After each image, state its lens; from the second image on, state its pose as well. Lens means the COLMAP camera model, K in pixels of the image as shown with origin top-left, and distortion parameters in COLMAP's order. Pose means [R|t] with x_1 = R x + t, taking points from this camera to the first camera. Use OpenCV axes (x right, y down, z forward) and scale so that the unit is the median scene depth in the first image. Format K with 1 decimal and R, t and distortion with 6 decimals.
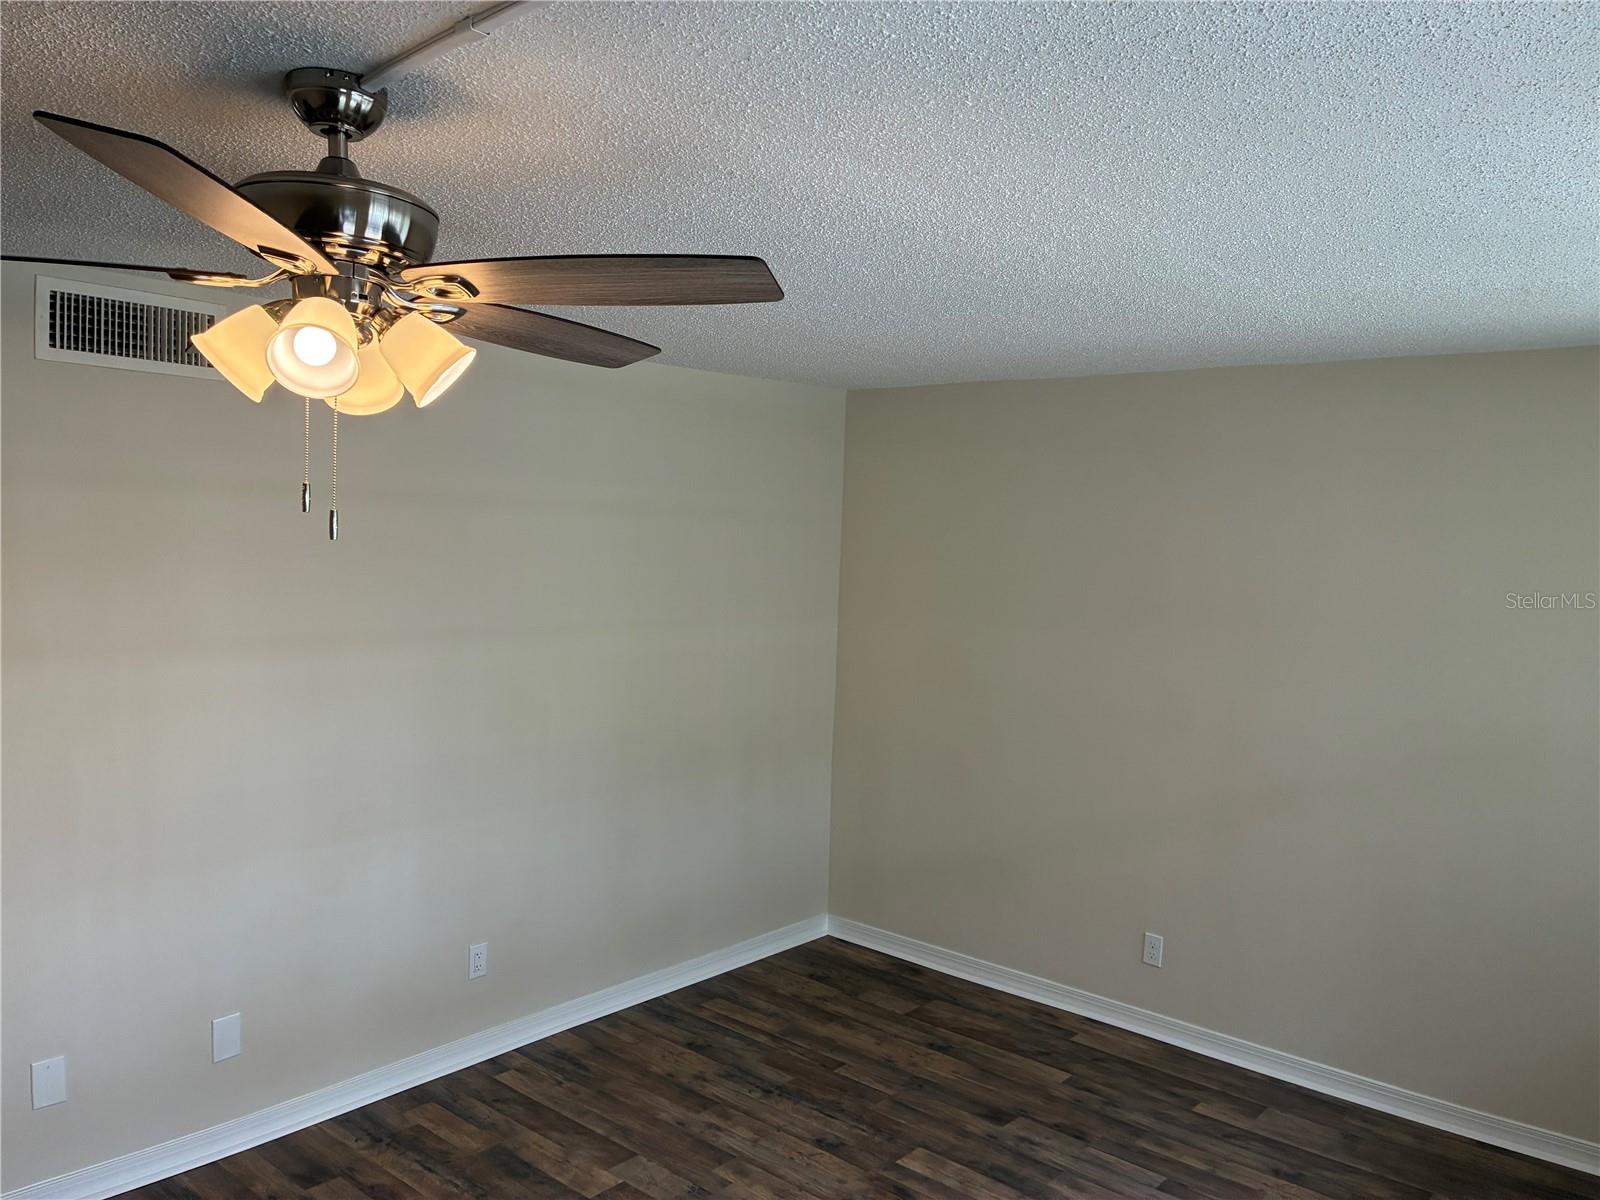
lens RADIAL K [[1212.1, 0, 808.0], [0, 1212.1, 596.1], [0, 0, 1]] dist [0.012616, -0.005261]
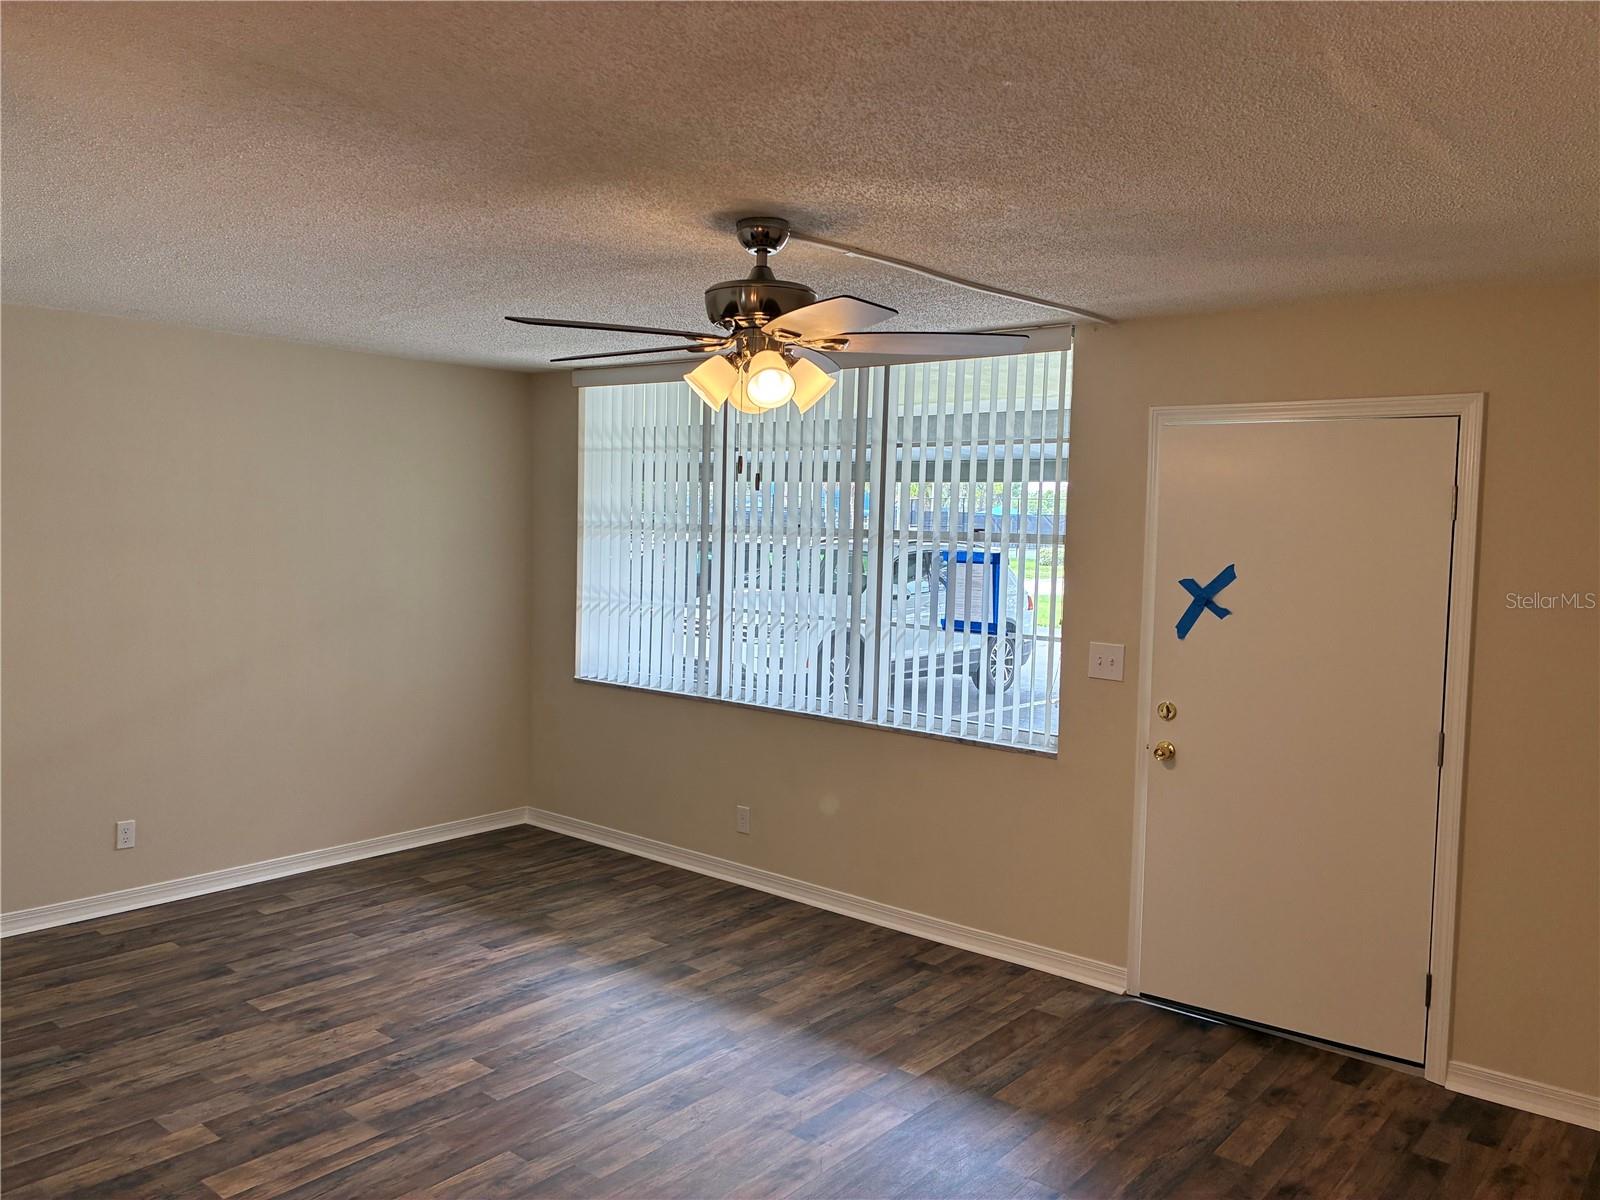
lens RADIAL K [[1210.9, 0, 796.8], [0, 1210.9, 604.7], [0, 0, 1]] dist [0.058717, -0.092002]
pose [[-0.017486, -0.108376, 0.993956, -0.962631], [0.020539, 0.993859, 0.108727, -0.040509], [-0.999636, 0.022316, -0.015152, 0.438653]]
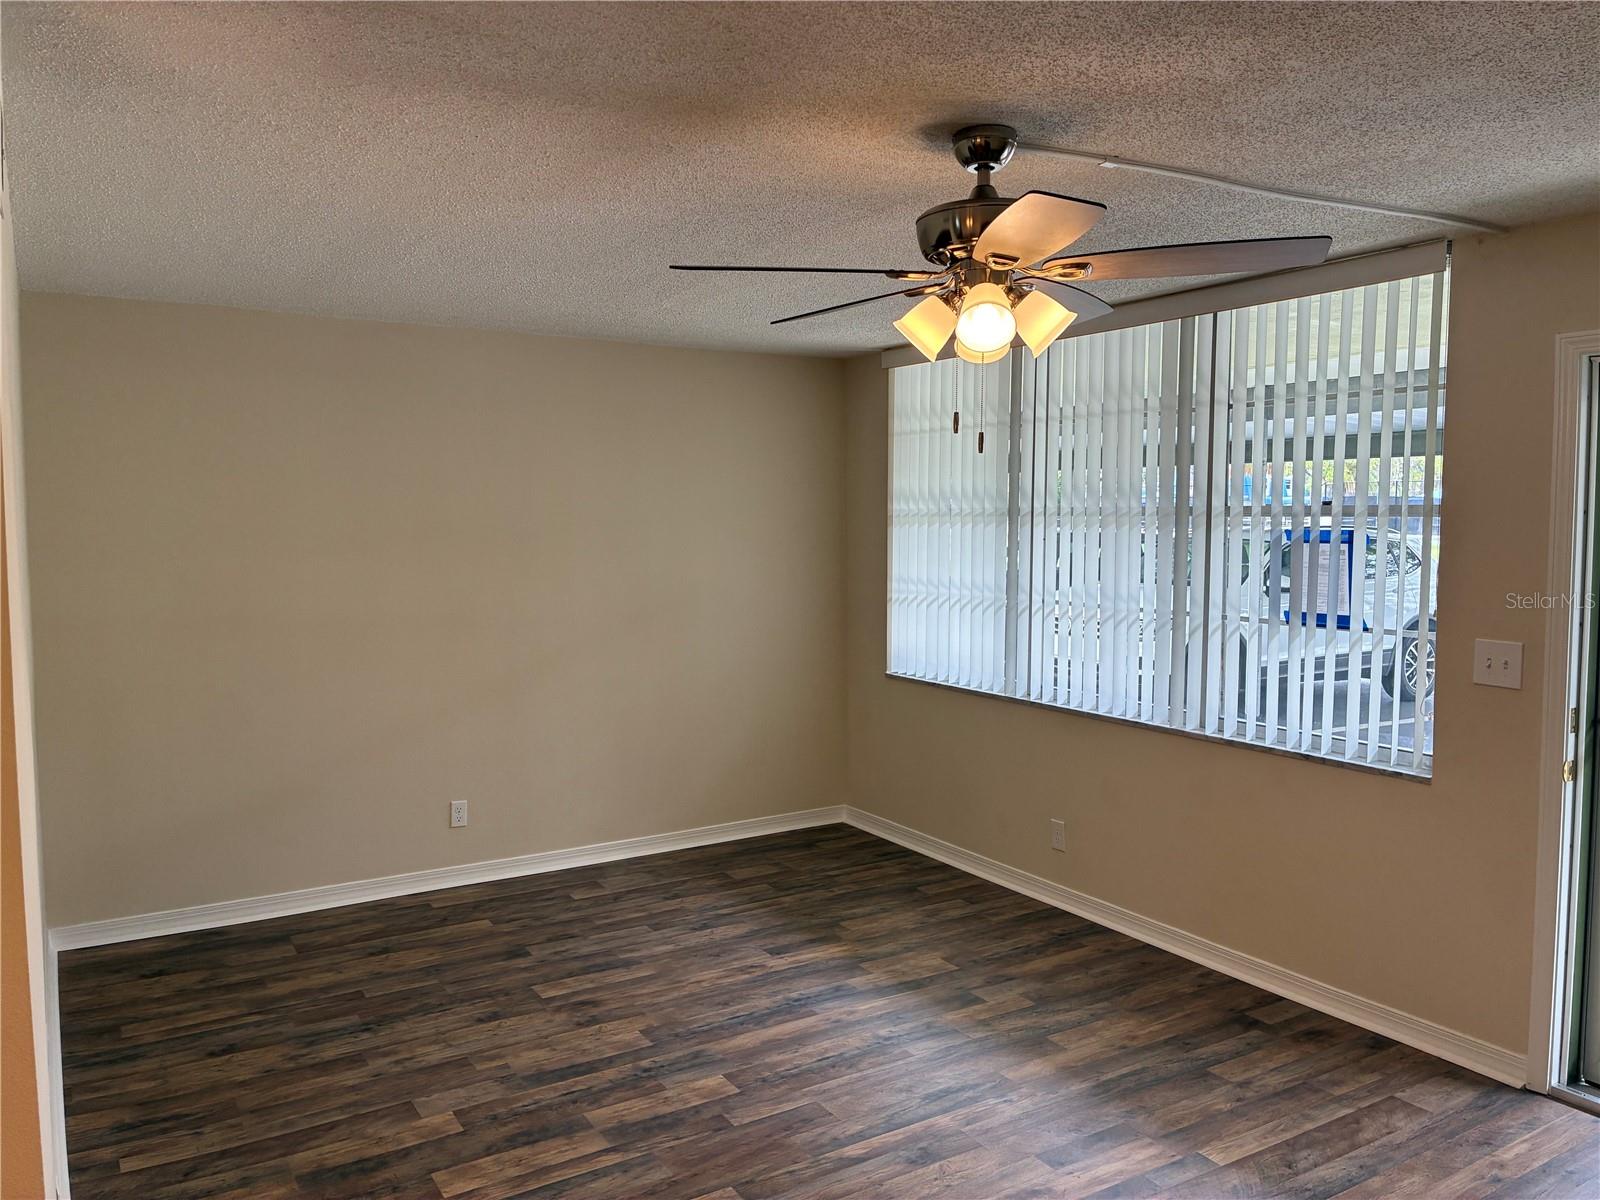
lens RADIAL K [[1204.5, 0, 791.2], [0, 1204.5, 599.4], [0, 0, 1]] dist [0.012364, -0.000265]
pose [[0.304350, -0.106115, 0.946631, -0.835791], [0.058003, 0.993996, 0.092776, -0.017350], [-0.950793, 0.026671, 0.308678, 0.350200]]
